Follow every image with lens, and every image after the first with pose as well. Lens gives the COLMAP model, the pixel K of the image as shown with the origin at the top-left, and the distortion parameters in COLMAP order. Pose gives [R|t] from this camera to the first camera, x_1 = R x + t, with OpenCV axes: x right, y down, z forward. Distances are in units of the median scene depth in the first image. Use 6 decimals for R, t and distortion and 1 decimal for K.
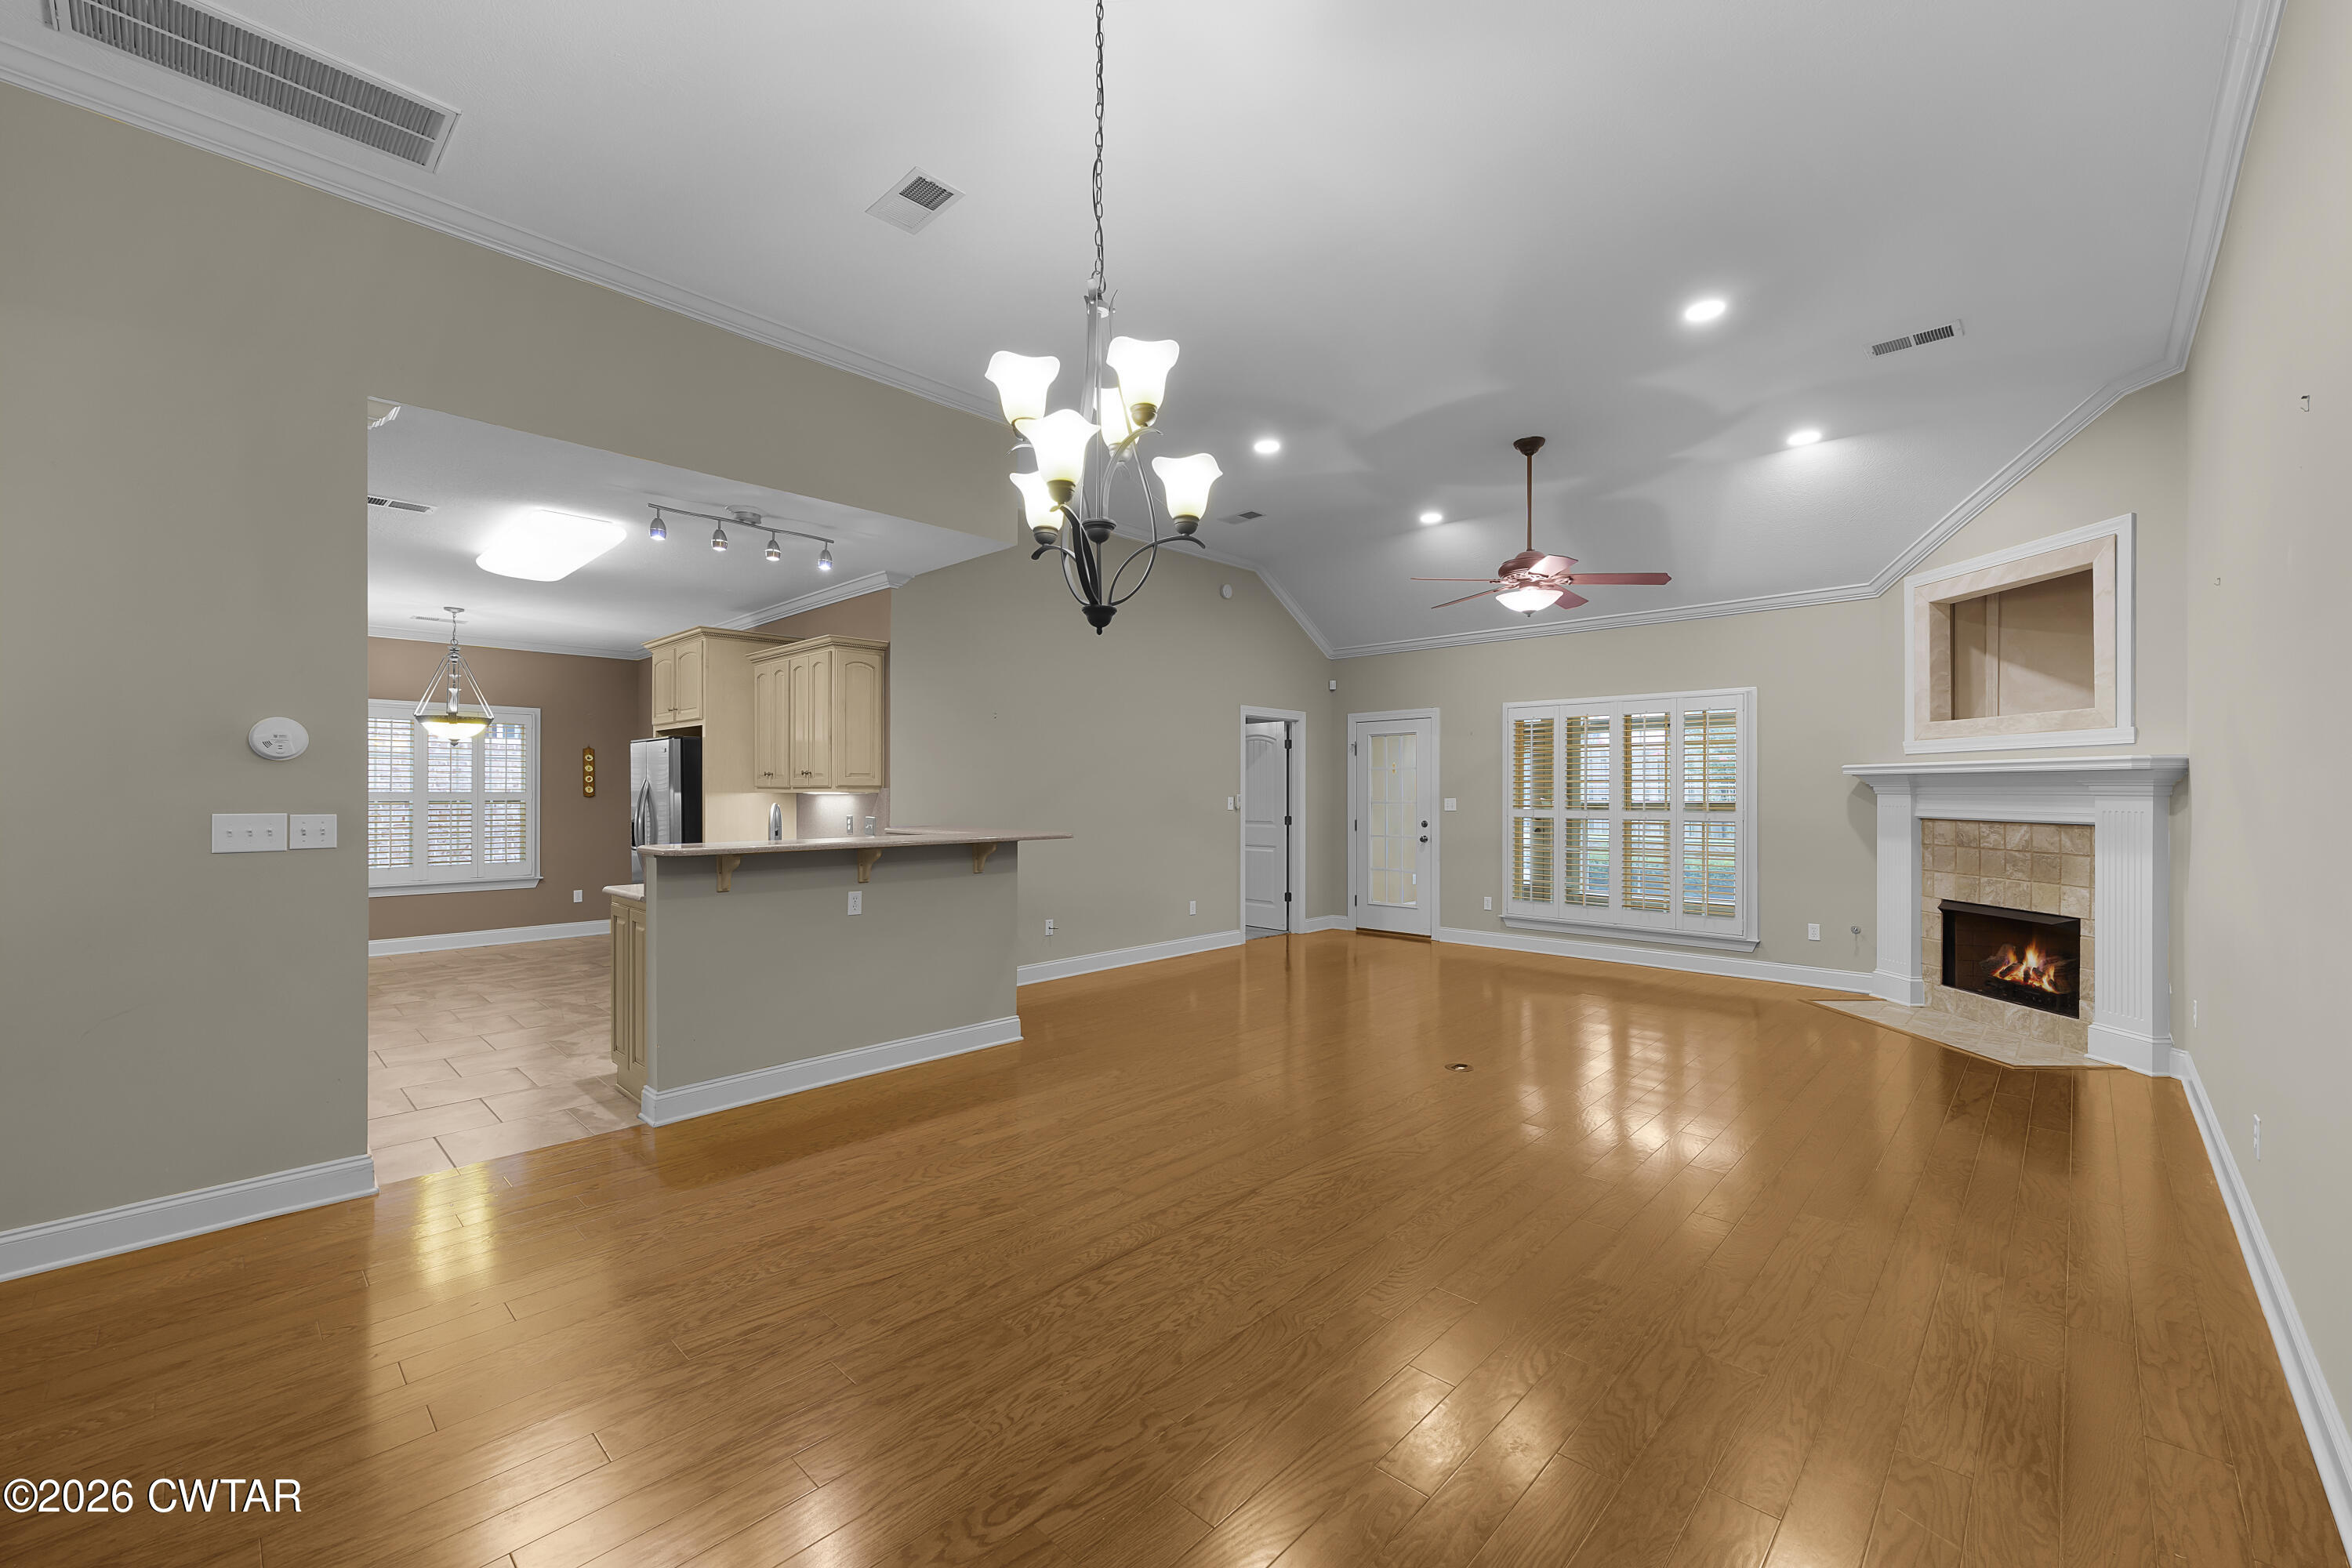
lens RADIAL K [[948.3, 0, 1181.4], [0, 948.3, 790.0], [0, 0, 1]] dist [-0.003480, 0.002185]
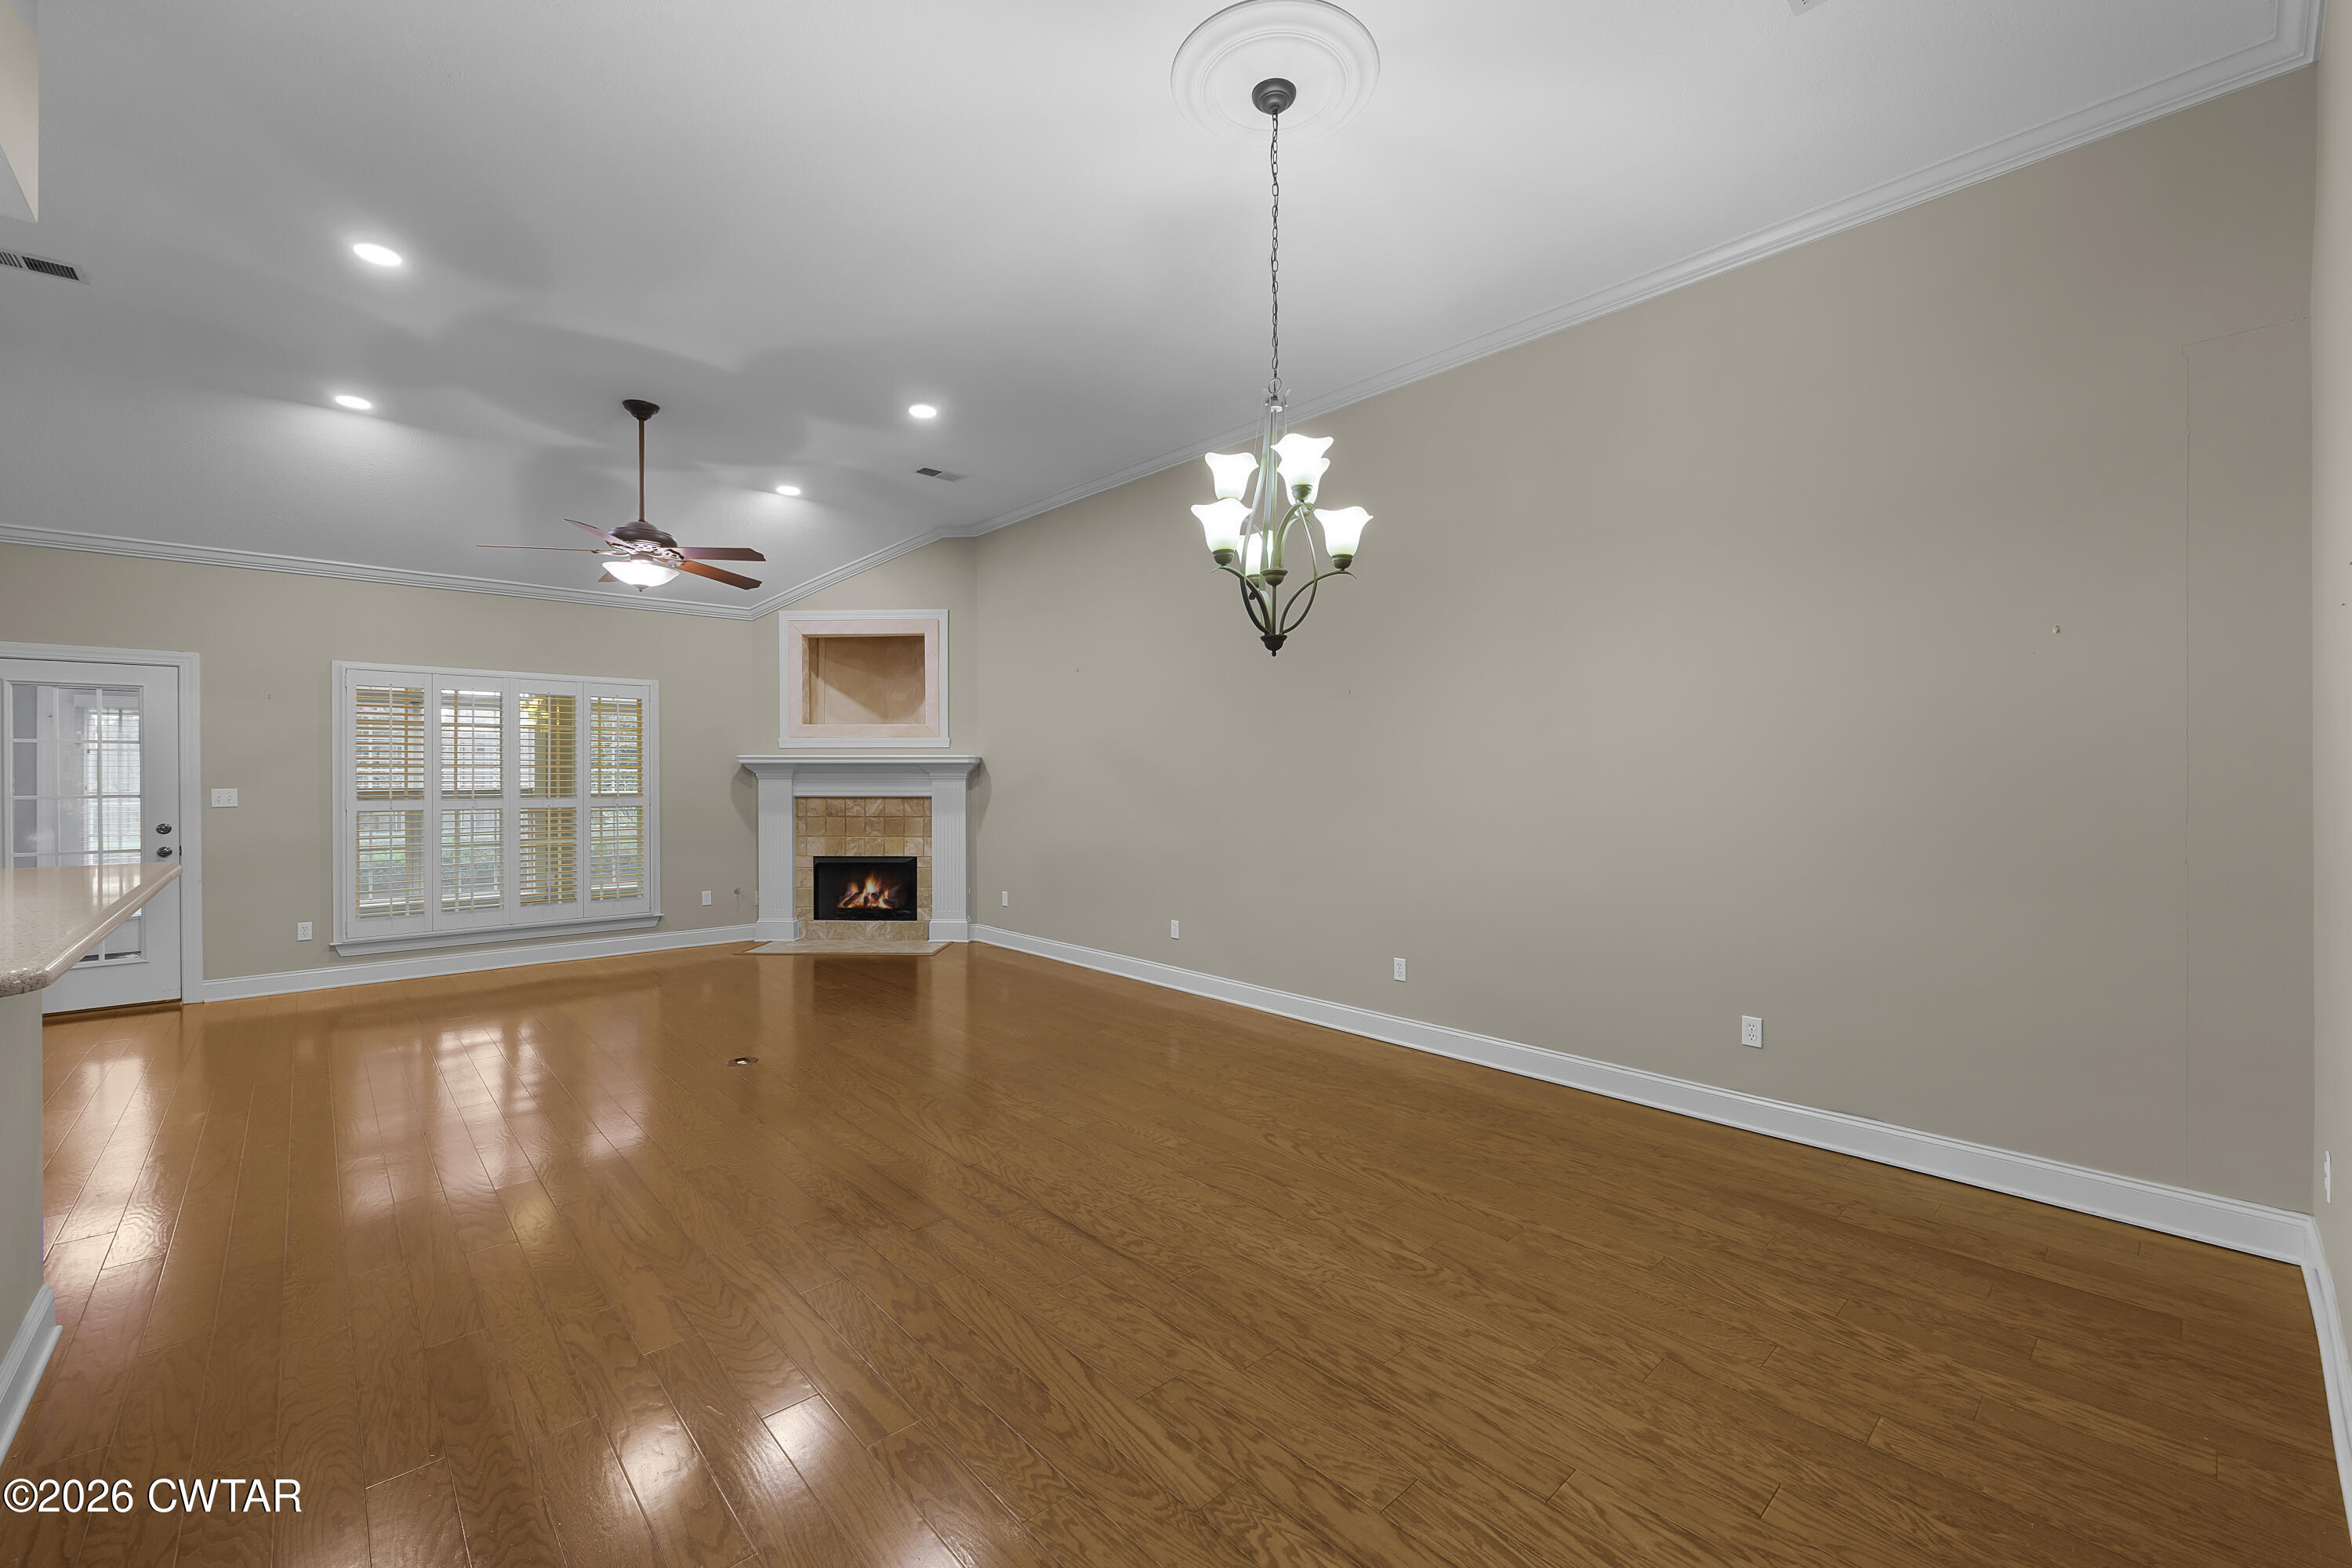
lens RADIAL K [[948.3, 0, 1183.3], [0, 948.3, 777.6], [0, 0, 1]] dist [-0.003480, 0.002185]
pose [[0.062235, -0.002670, 0.998058, -0.538108], [0.001166, 0.999996, 0.002603, -0.000440], [-0.998061, 0.001002, 0.062238, 0.403890]]
